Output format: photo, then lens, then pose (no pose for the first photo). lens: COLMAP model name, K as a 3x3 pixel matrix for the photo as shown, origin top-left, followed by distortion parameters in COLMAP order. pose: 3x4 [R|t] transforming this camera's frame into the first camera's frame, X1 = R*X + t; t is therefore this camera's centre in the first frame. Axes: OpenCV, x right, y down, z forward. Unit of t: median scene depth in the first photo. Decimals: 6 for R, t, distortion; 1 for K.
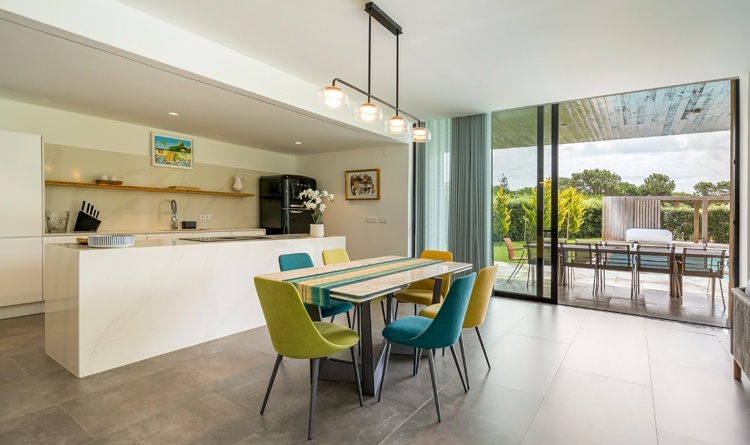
lens RADIAL K [[386.6, 0, 375.0], [0, 386.6, 222.5], [0, 0, 1]] dist [-0.001746, -0.000252]
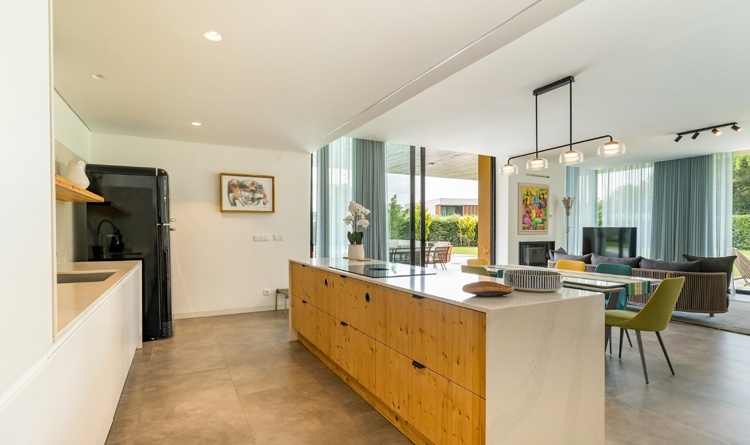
lens RADIAL K [[386.6, 0, 375.0], [0, 386.6, 222.5], [0, 0, 1]] dist [-0.001746, -0.000252]
pose [[0.452997, -0.002026, 0.891510, -0.624686], [0.025332, 0.999623, -0.010600, -0.022947], [-0.891152, 0.027385, 0.452878, 0.411840]]
